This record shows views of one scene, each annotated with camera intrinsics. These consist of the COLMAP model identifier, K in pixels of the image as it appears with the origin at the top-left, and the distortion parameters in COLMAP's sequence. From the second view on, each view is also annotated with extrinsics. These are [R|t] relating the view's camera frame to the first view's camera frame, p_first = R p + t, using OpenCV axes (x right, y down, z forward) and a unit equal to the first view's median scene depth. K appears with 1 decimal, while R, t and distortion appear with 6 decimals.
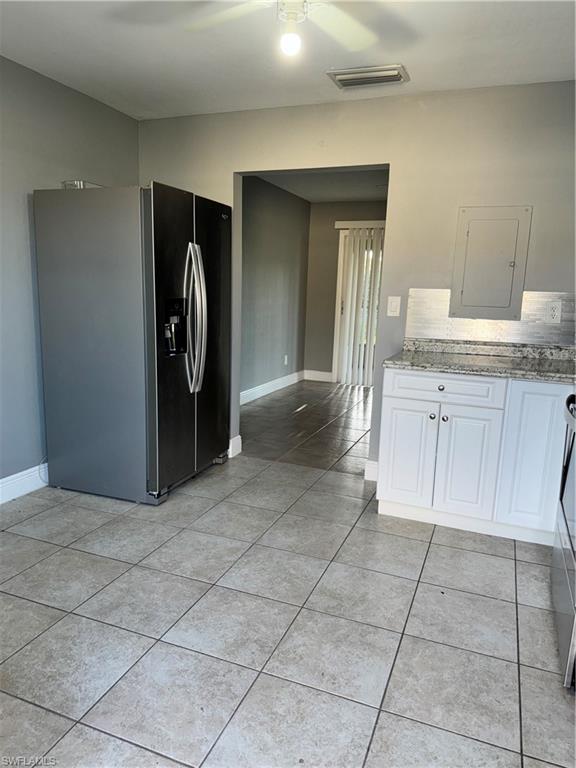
lens RADIAL K [[543.2, 0, 288.3], [0, 543.2, 387.4], [0, 0, 1]] dist [0.014890, -0.003167]
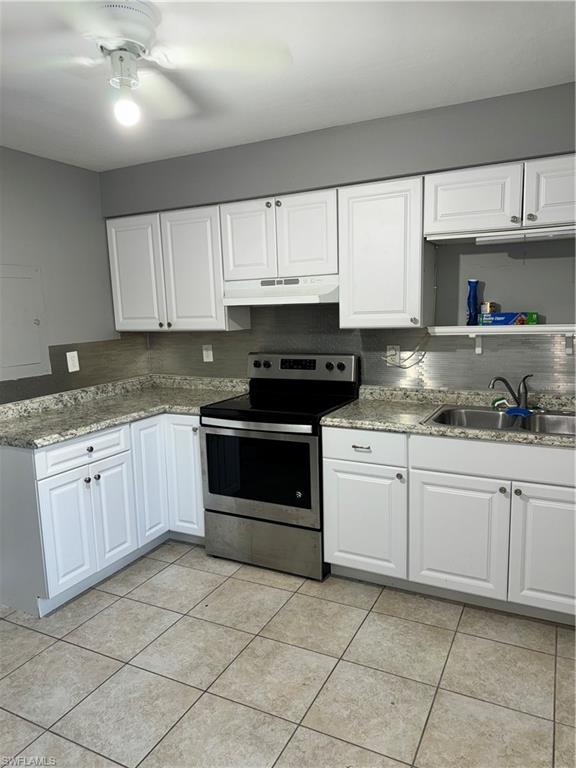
lens RADIAL K [[543.2, 0, 287.7], [0, 543.2, 381.7], [0, 0, 1]] dist [0.014890, -0.003167]
pose [[0.101844, -0.173964, 0.979471, -0.712360], [0.231765, 0.961647, 0.146700, -0.200796], [-0.967426, 0.212067, 0.138257, 0.541658]]
